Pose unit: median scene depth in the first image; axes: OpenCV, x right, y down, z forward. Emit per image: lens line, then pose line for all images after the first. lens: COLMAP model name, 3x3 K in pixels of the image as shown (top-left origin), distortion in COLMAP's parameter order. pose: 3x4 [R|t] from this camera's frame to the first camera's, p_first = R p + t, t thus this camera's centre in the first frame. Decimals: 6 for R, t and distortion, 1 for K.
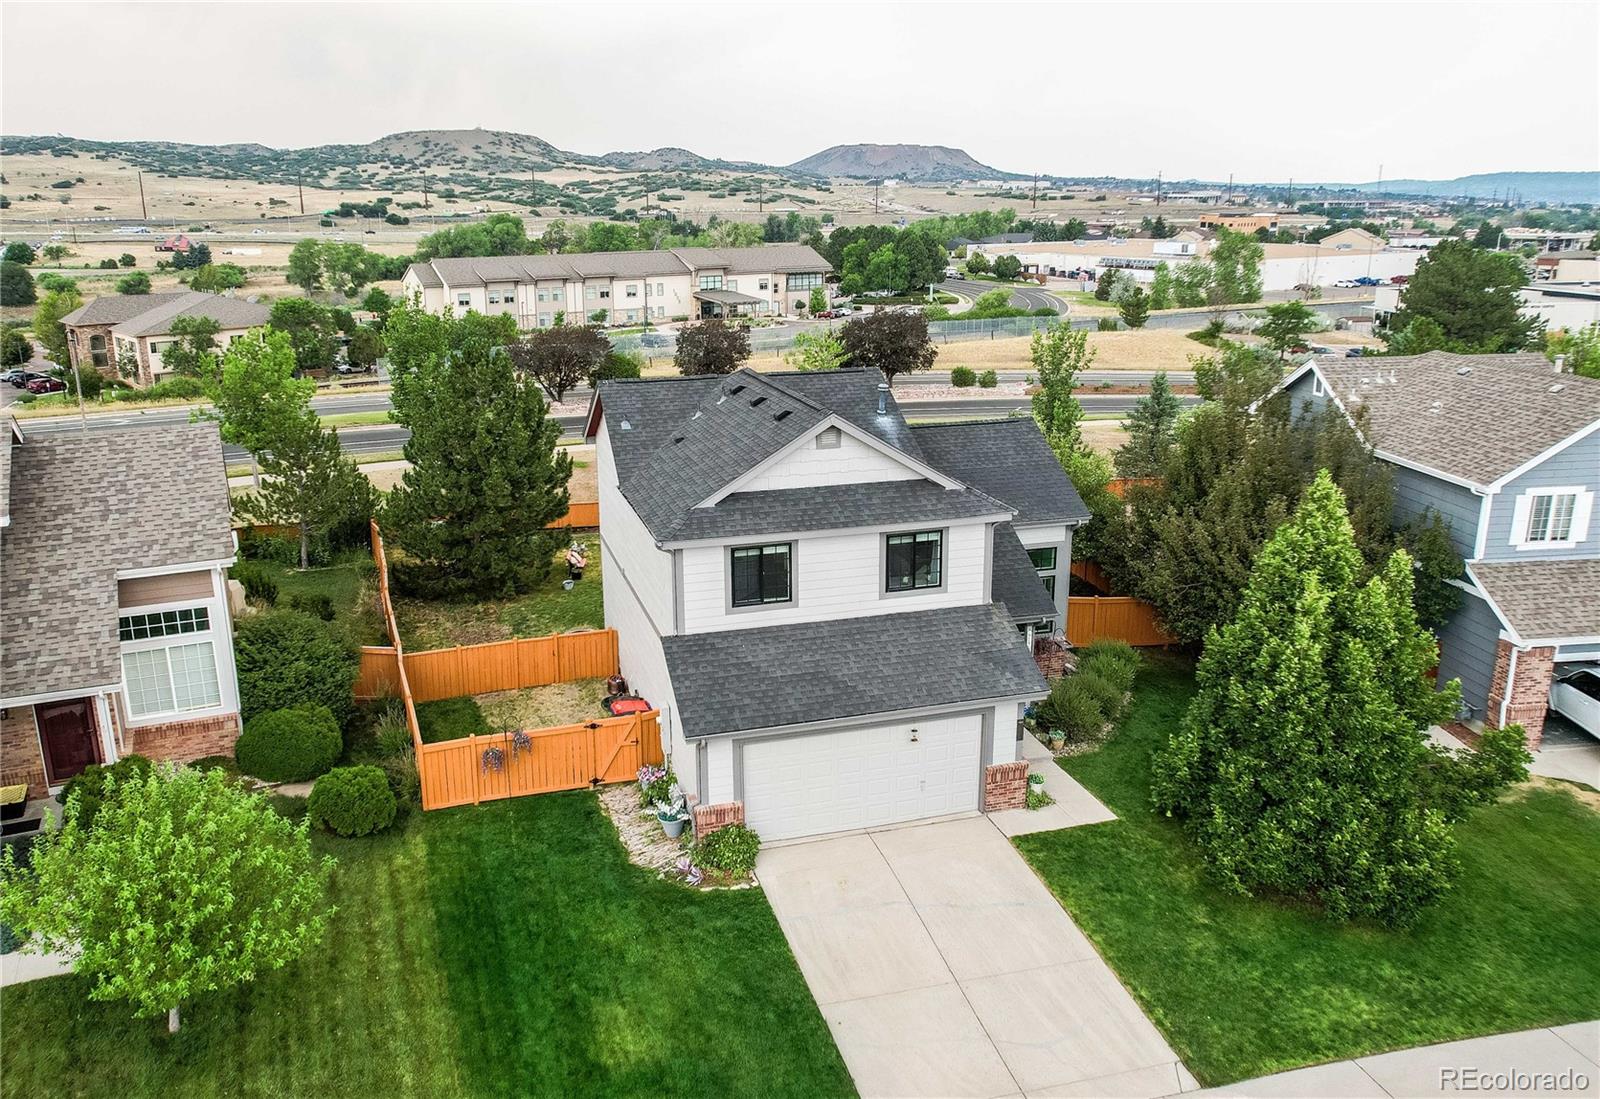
lens RADIAL K [[1231.7, 0, 733.6], [0, 1231.7, 559.2], [0, 0, 1]] dist [-0.054529, 0.054749]
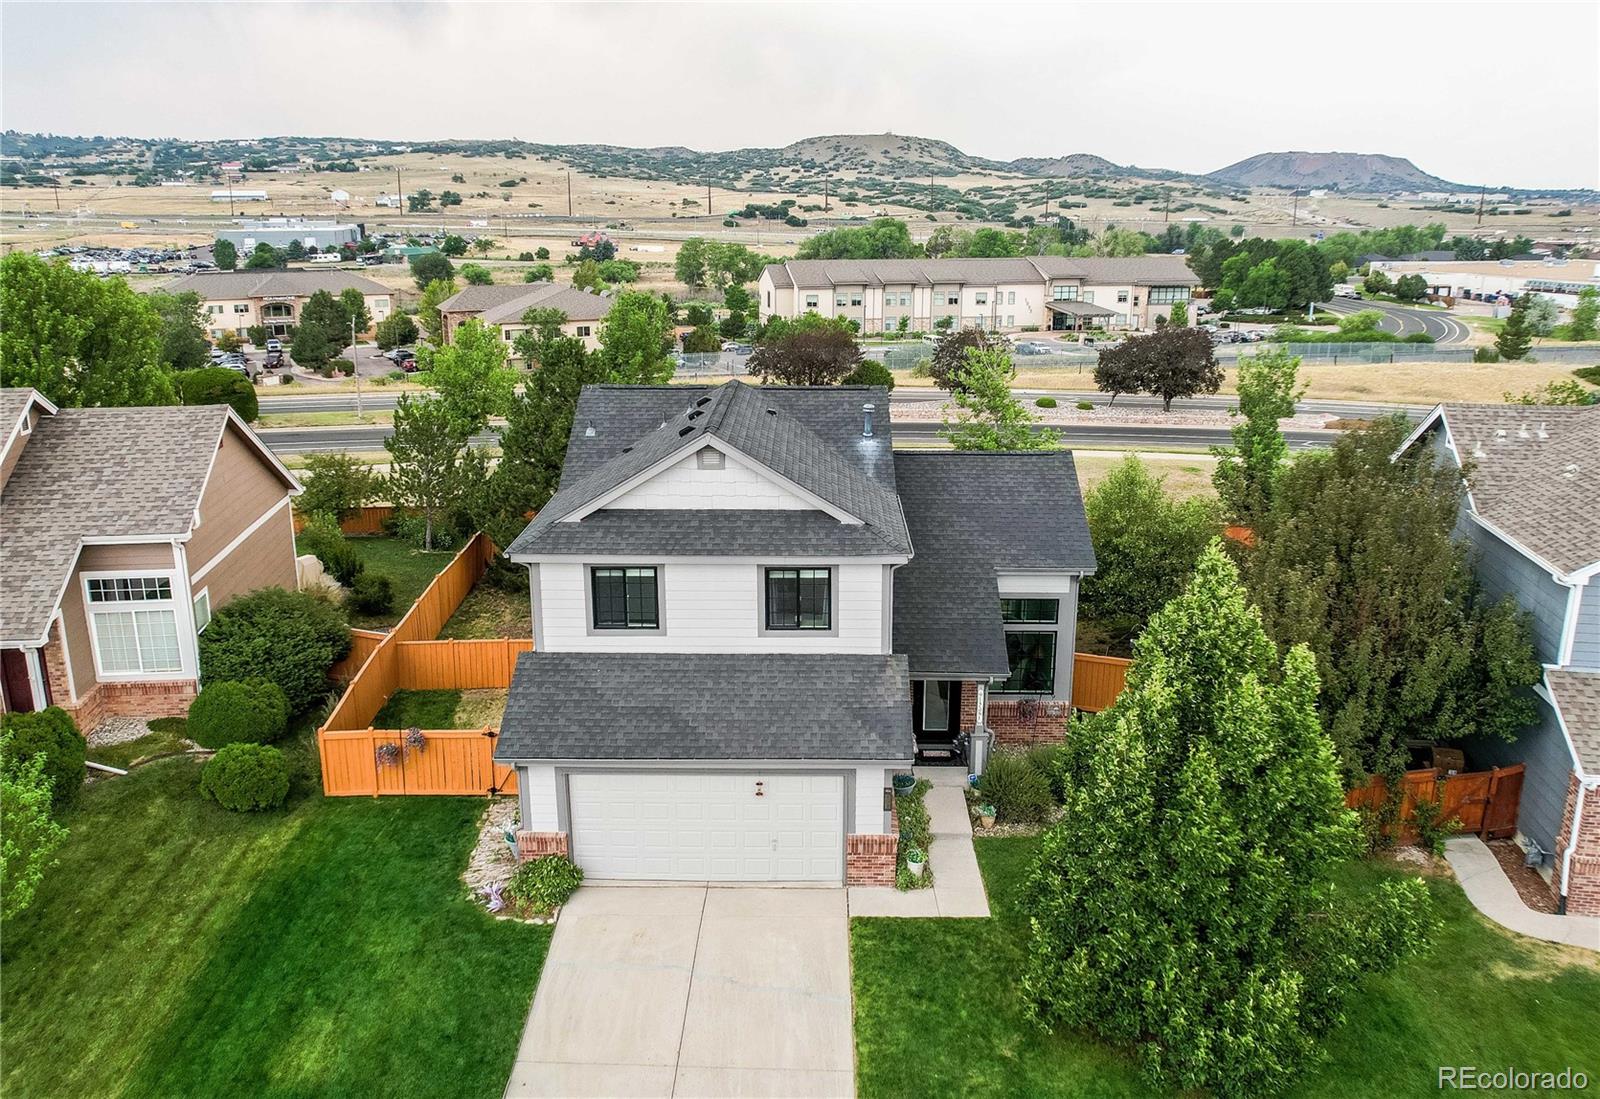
lens RADIAL K [[1231.7, 0, 769.5], [0, 1231.7, 569.8], [0, 0, 1]] dist [-0.054529, 0.054749]
pose [[0.960803, 0.090480, -0.262052, 0.351246], [-0.089429, 0.995865, 0.015959, -0.031591], [0.262413, 0.008102, 0.964922, 0.110692]]
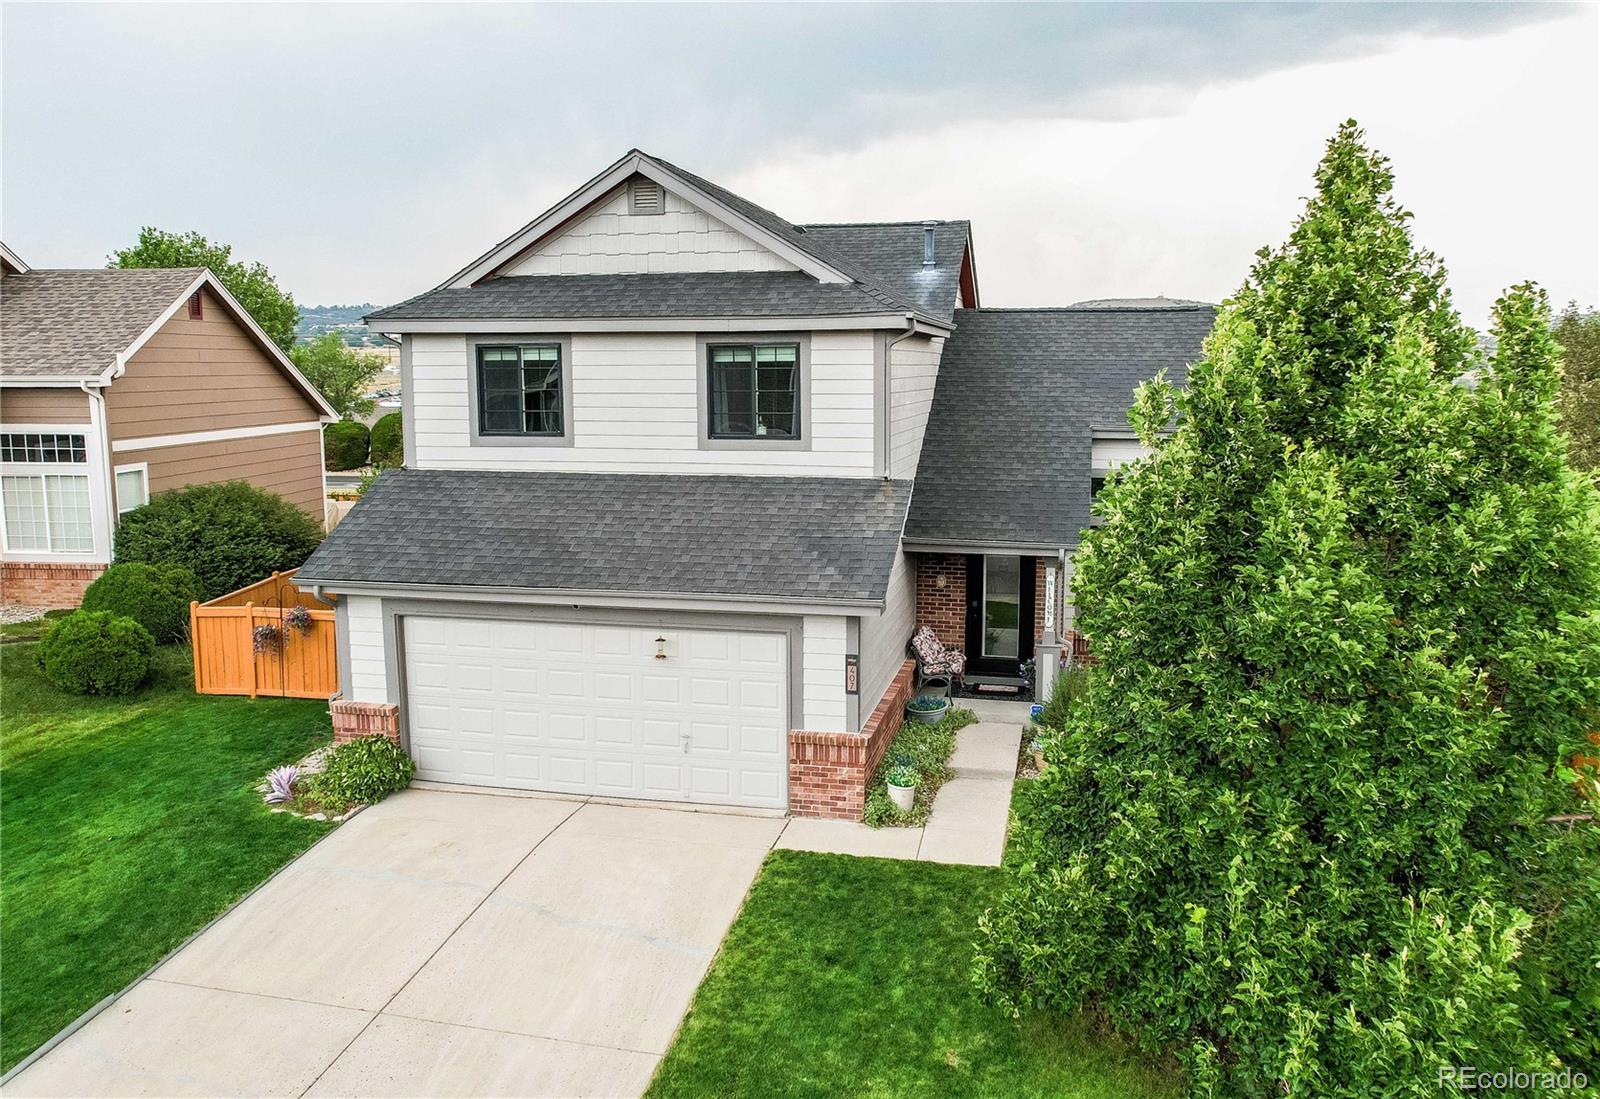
lens RADIAL K [[1231.7, 0, 791.1], [0, 1231.7, 555.4], [0, 0, 1]] dist [-0.054529, 0.054749]
pose [[0.888302, 0.086674, -0.451008, 0.438432], [-0.142743, 0.985498, -0.091754, 0.133927], [0.436514, 0.145883, 0.887791, 0.449030]]
